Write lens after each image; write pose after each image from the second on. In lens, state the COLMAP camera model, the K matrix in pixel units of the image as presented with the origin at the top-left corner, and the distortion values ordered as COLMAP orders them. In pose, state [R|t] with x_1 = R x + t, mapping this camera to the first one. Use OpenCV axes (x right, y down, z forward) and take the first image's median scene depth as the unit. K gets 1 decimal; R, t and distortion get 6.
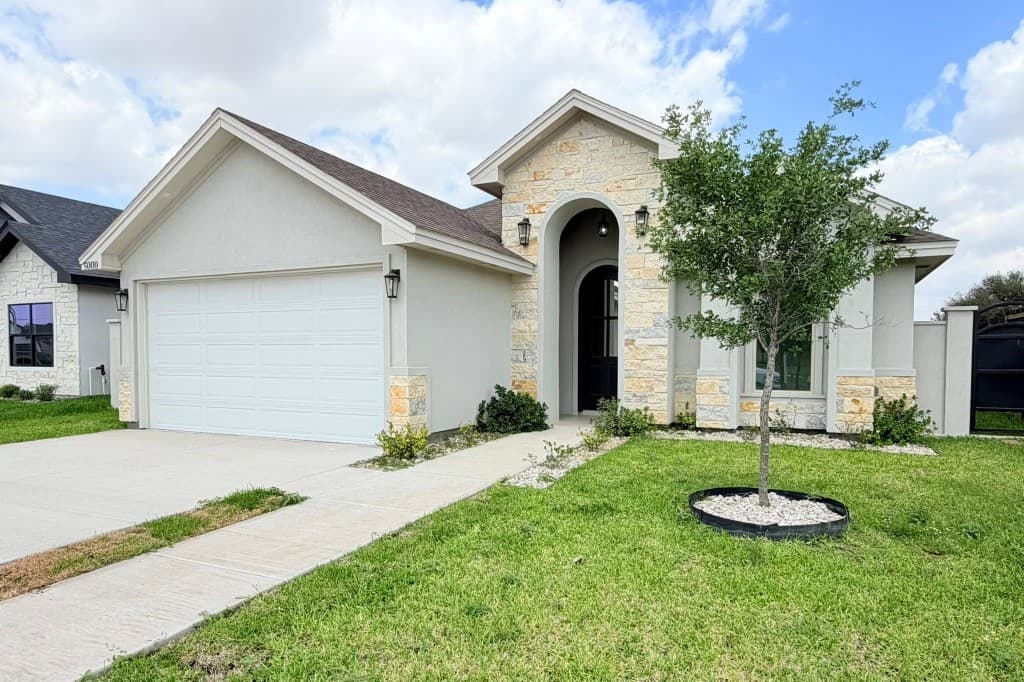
lens RADIAL K [[638.4, 0, 514.5], [0, 638.4, 392.8], [0, 0, 1]] dist [-0.028645, 0.021300]
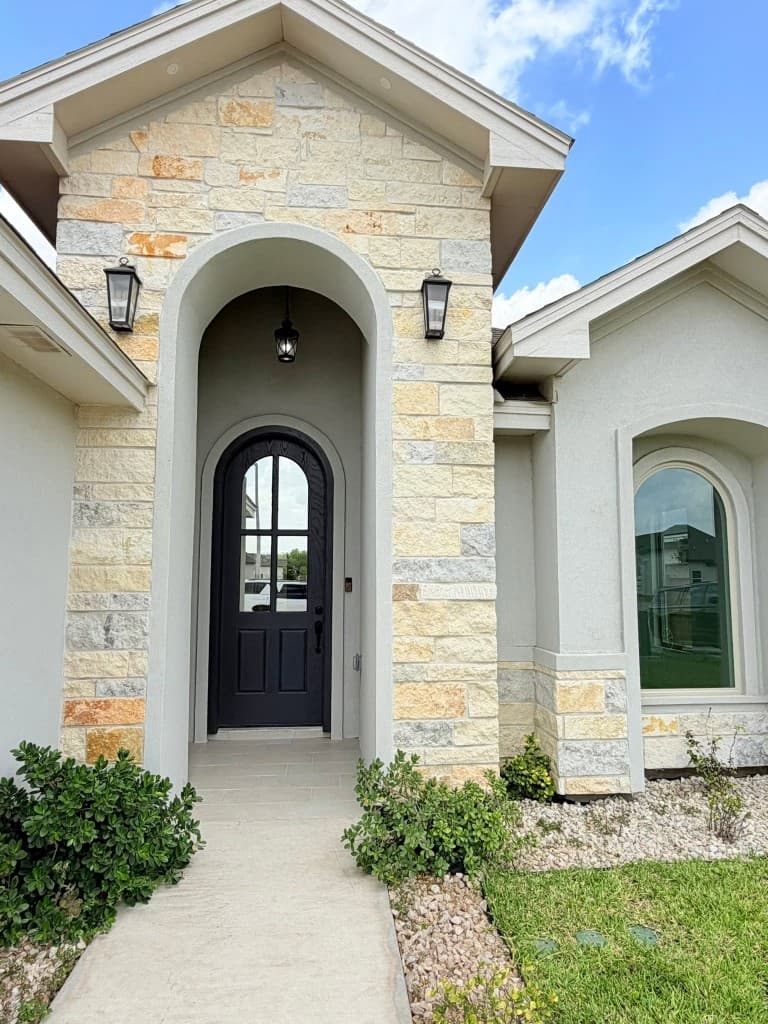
lens RADIAL K [[650.8, 0, 384.0], [0, 650.8, 512.0], [0, 0, 1]] dist [-0.000313, -0.000352]
pose [[0.865298, 0.047887, 0.498965, -0.038915], [0.028084, 0.989231, -0.143642, -0.071689], [-0.500470, 0.138306, 0.854635, 0.653470]]
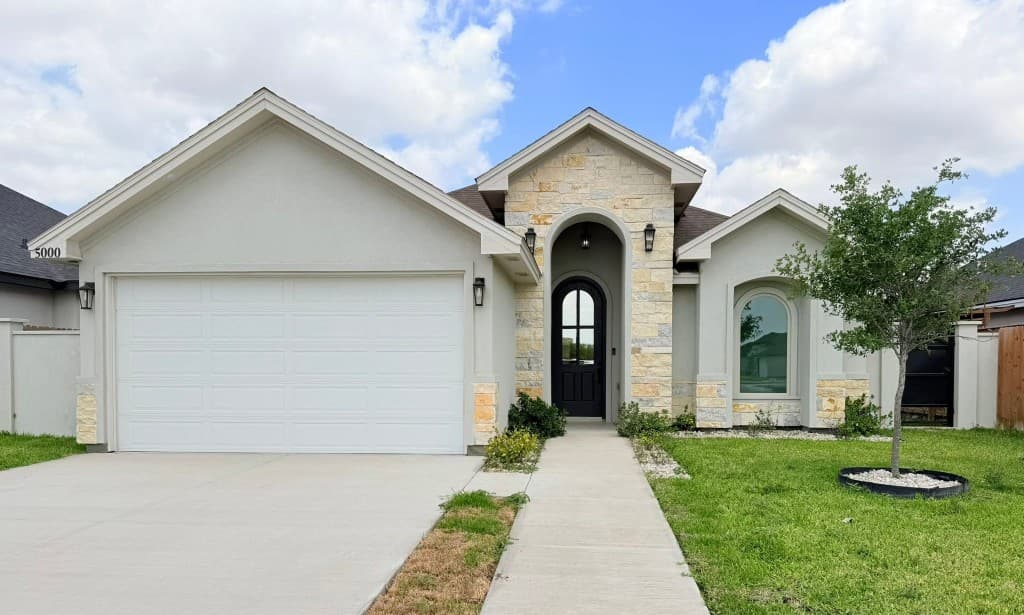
lens RADIAL K [[721.2, 0, 510.5], [0, 721.2, 392.9], [0, 0, 1]] dist [0.125749, -0.182057]
pose [[0.944050, -0.016194, 0.329405, -0.426764], [0.021269, 0.999704, -0.011809, 0.002088], [-0.329117, 0.018154, 0.944115, -0.083525]]
